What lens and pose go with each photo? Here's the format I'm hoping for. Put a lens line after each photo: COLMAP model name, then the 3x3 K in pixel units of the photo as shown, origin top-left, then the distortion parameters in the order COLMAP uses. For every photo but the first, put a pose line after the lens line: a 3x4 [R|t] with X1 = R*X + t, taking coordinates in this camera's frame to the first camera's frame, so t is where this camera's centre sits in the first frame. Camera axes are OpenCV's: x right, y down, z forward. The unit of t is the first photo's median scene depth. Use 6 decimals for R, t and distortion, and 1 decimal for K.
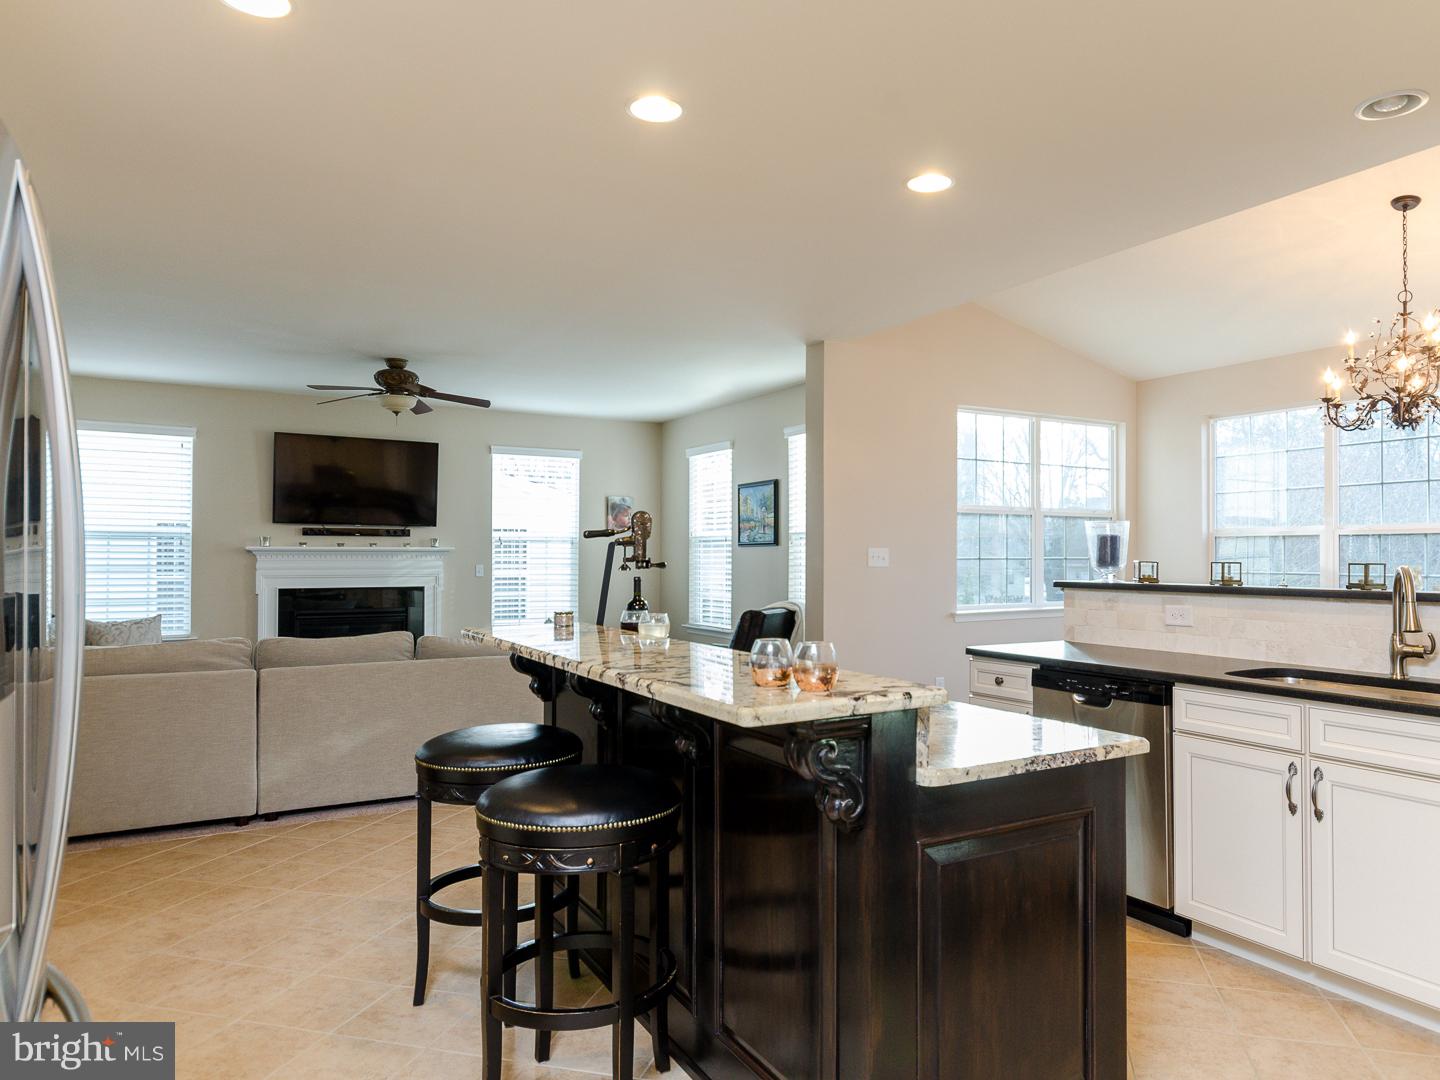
lens RADIAL K [[995.8, 0, 698.0], [0, 995.8, 540.4], [0, 0, 1]] dist [0.005886, 0.001814]
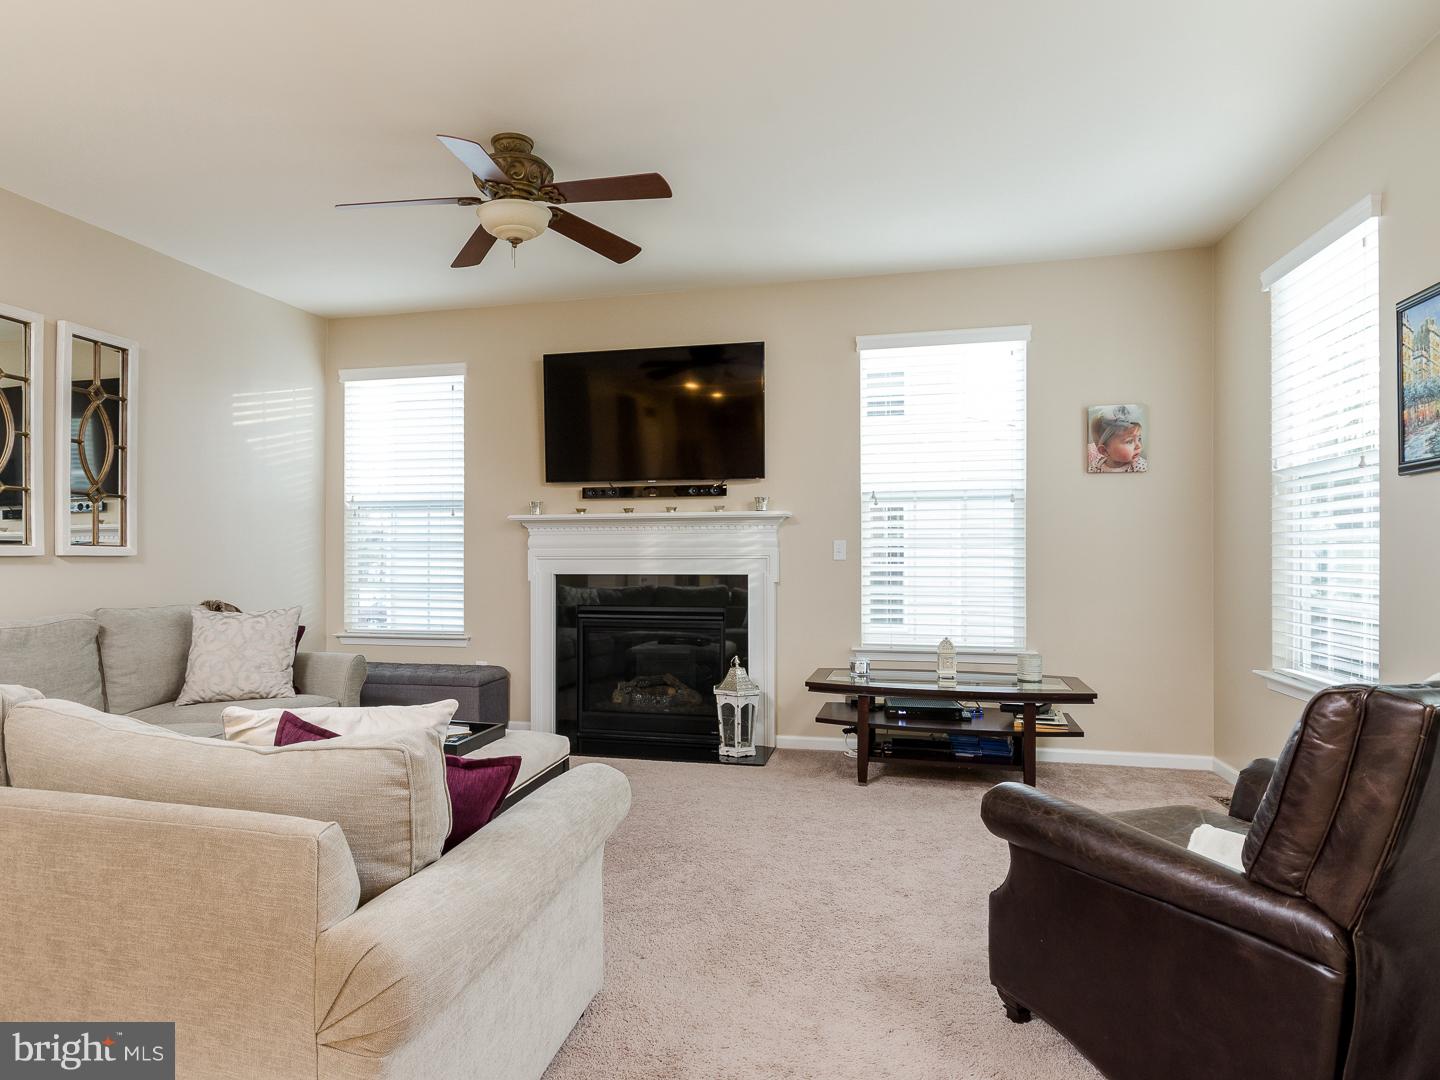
lens RADIAL K [[854.7, 0, 670.5], [0, 854.7, 549.6], [0, 0, 1]] dist [0.000748, 0.000206]
pose [[0.737323, -0.005782, -0.675516, 0.053683], [0.010754, 0.999937, 0.003179, 0.028749], [0.675455, -0.009609, 0.737339, 0.581588]]
